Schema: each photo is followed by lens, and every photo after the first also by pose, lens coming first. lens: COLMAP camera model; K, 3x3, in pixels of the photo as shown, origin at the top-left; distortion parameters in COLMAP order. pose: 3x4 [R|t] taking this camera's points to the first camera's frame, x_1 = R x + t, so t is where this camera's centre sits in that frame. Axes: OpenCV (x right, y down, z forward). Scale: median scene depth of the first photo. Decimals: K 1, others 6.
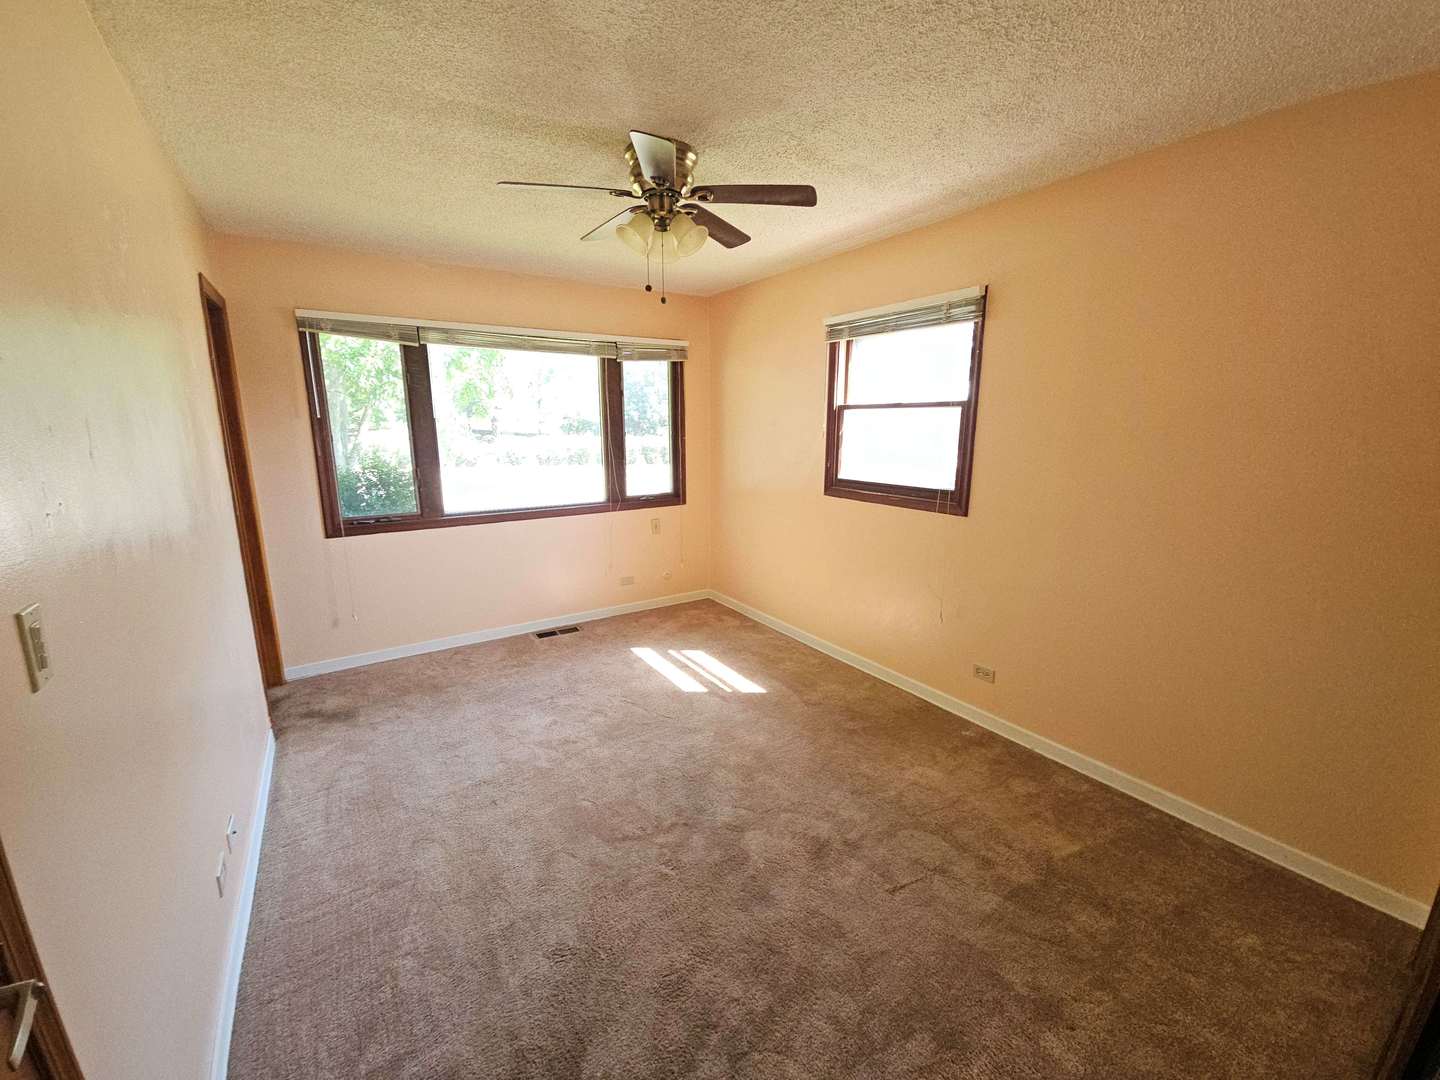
lens RADIAL K [[584.3, 0, 716.8], [0, 584.3, 537.1], [0, 0, 1]] dist [0.001607, -0.000949]
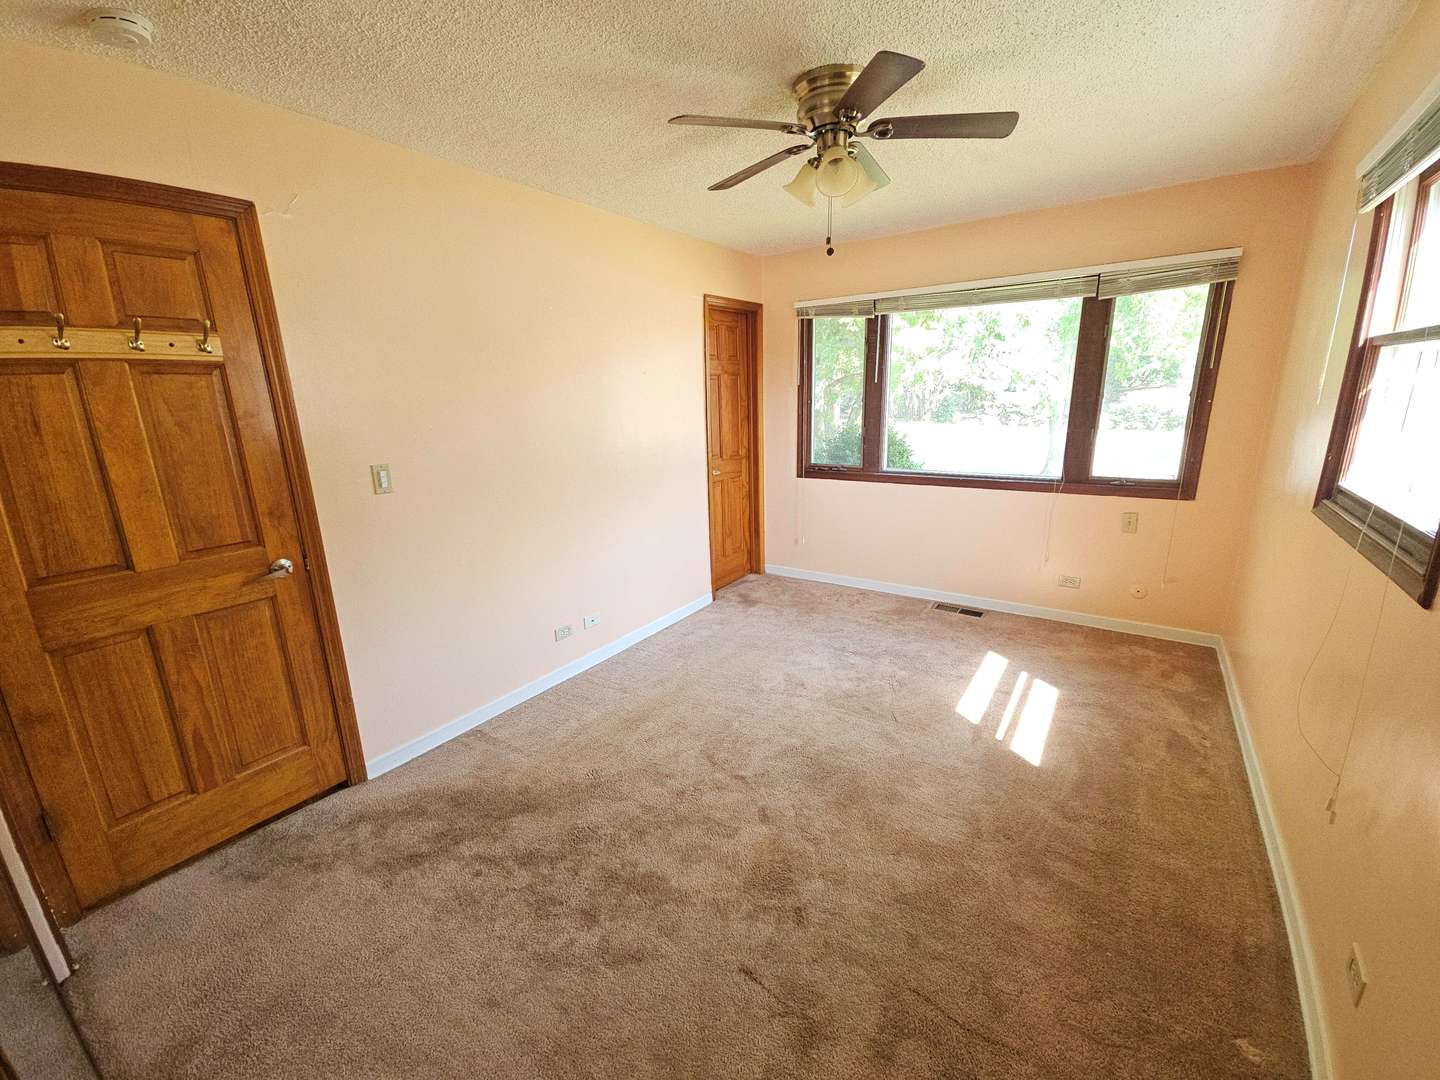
lens RADIAL K [[584.3, 0, 729.6], [0, 584.3, 536.3], [0, 0, 1]] dist [0.001607, -0.000949]
pose [[0.384477, 0.212100, -0.898438, 0.458265], [-0.151771, 0.974527, 0.165115, -0.058844], [0.910573, 0.072874, 0.406874, 0.310294]]
